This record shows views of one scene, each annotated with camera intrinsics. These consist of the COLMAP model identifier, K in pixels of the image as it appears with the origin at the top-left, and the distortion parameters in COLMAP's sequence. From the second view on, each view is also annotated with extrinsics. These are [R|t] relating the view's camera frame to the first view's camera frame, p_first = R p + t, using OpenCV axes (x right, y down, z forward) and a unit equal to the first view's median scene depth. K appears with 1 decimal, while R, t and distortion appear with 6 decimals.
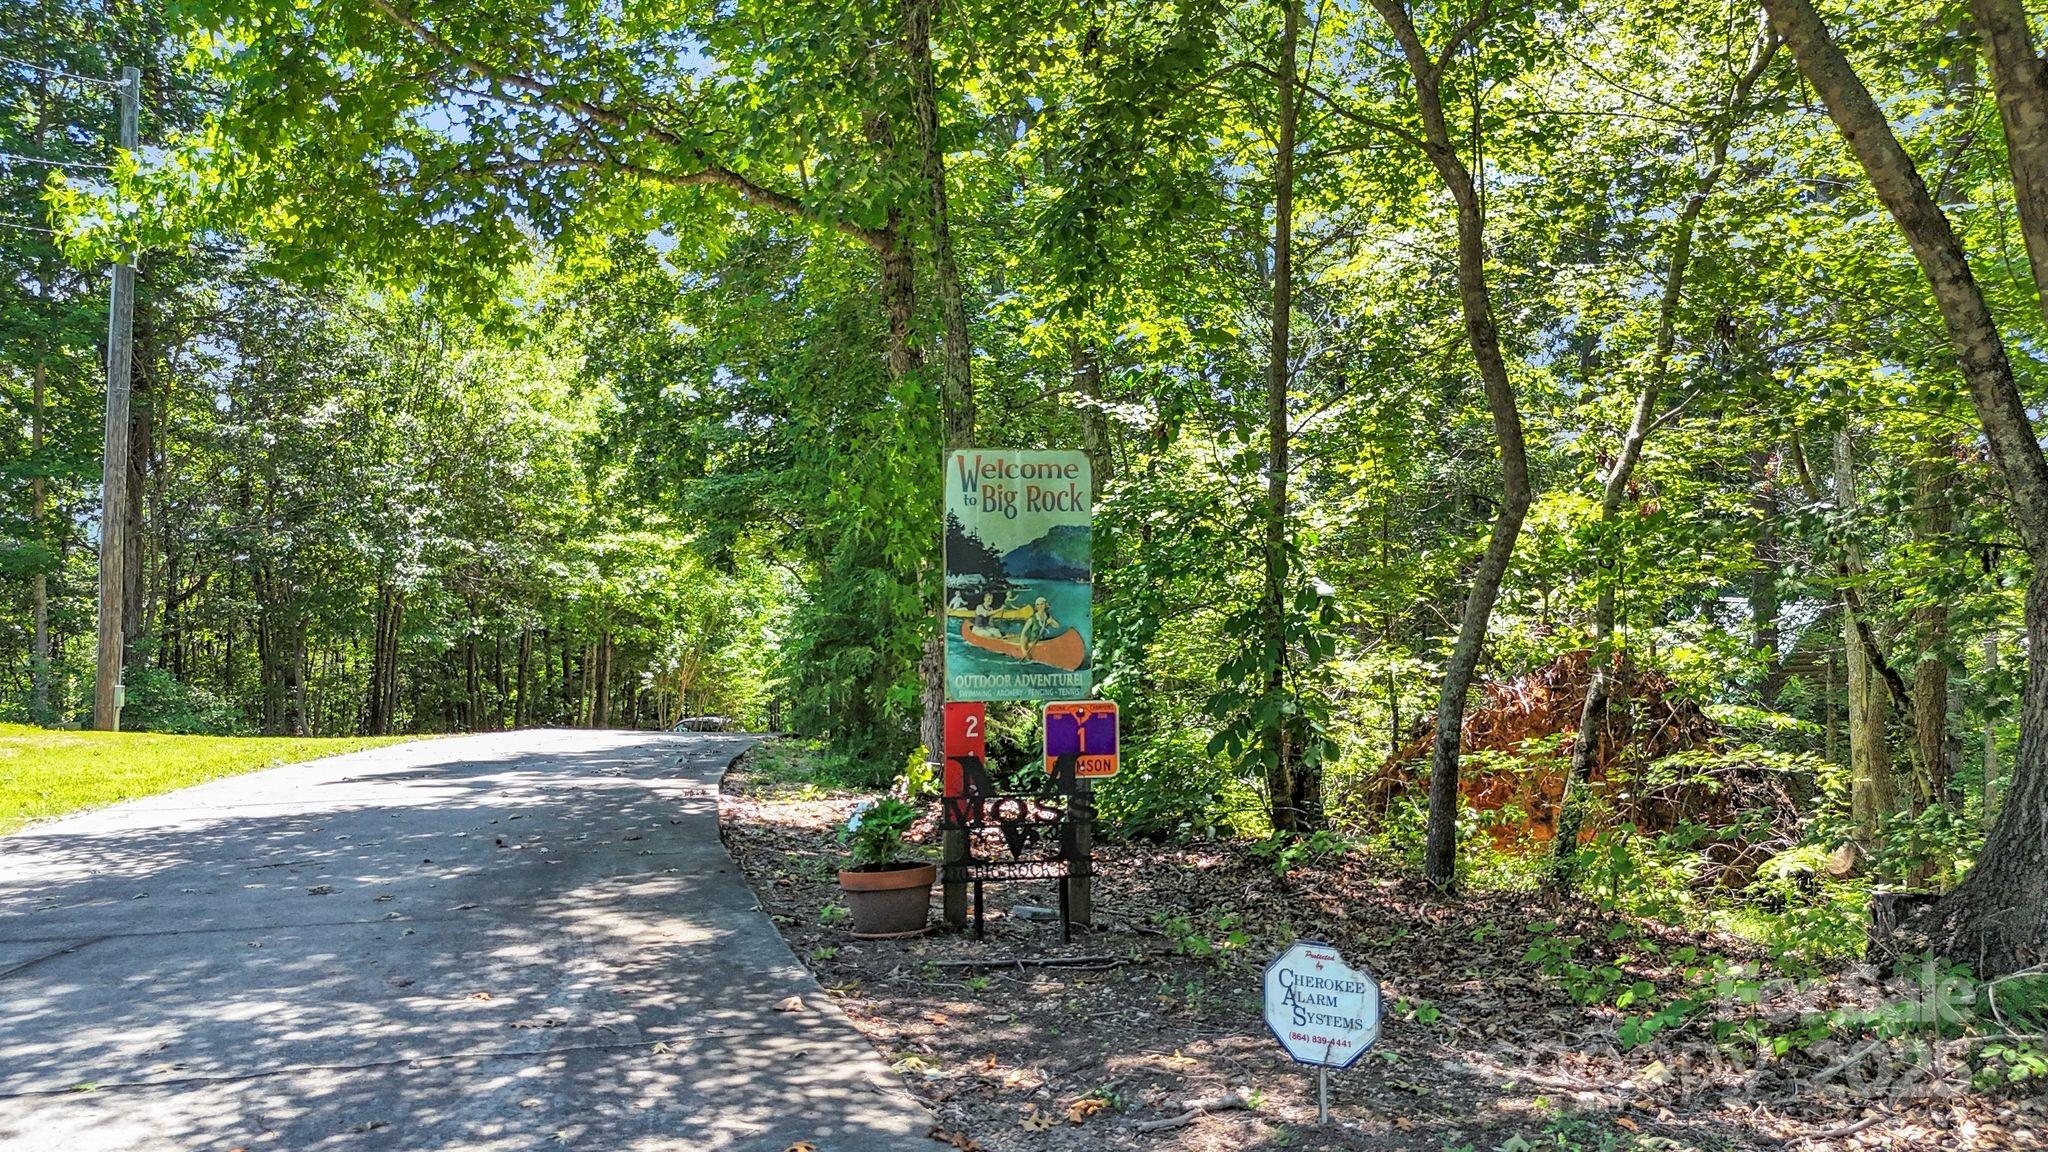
lens RADIAL K [[1542.5, 0, 1023.8], [0, 1542.5, 572.9], [0, 0, 1]] dist [0.088099, -0.083587]
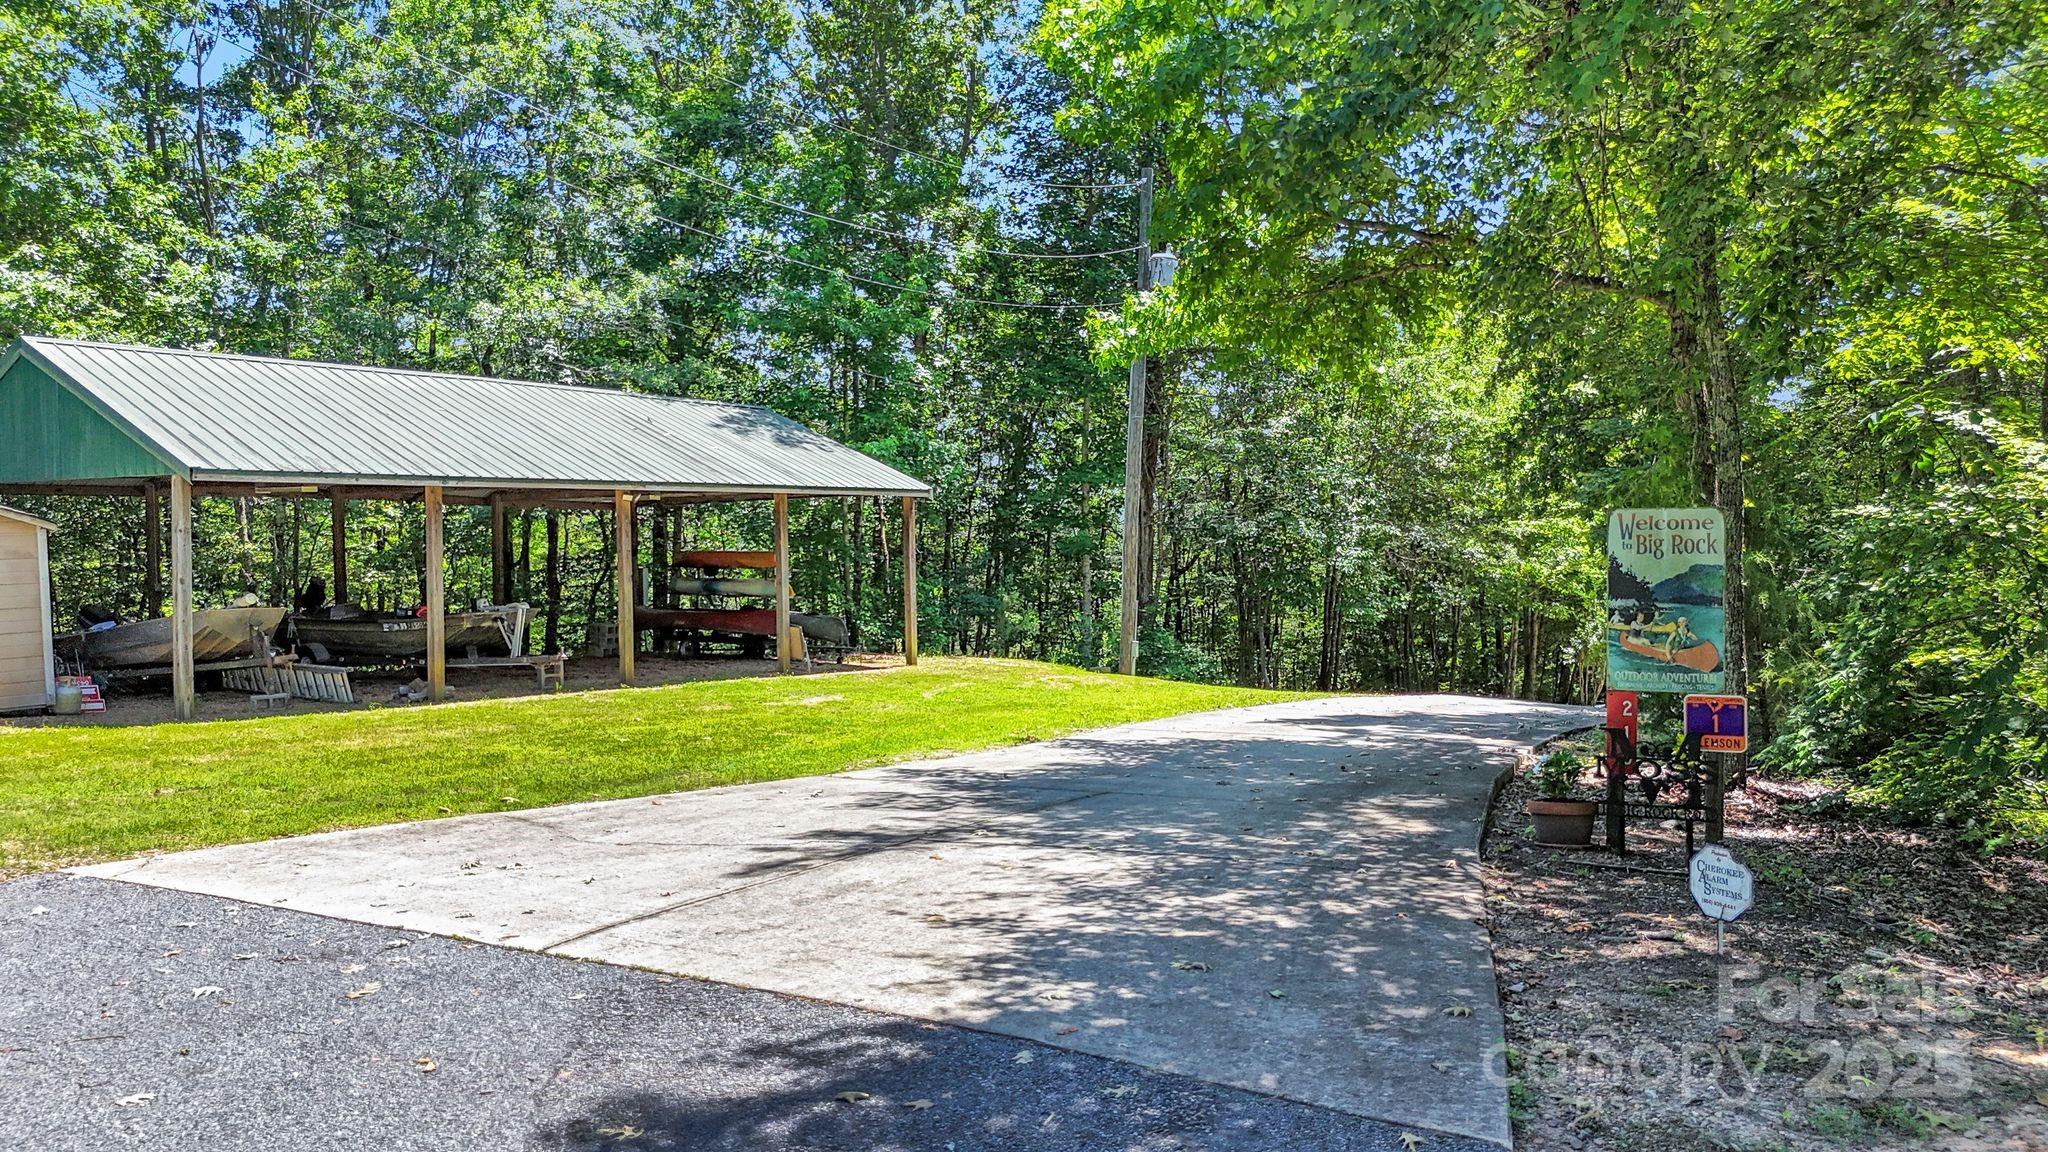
lens RADIAL K [[1542.5, 0, 1023.8], [0, 1542.5, 572.9], [0, 0, 1]] dist [0.088099, -0.083587]
pose [[0.824451, 0.014371, -0.565751, 0.078554], [-0.002748, 0.999767, 0.021391, -0.012880], [0.565927, -0.016081, 0.824299, -0.118446]]
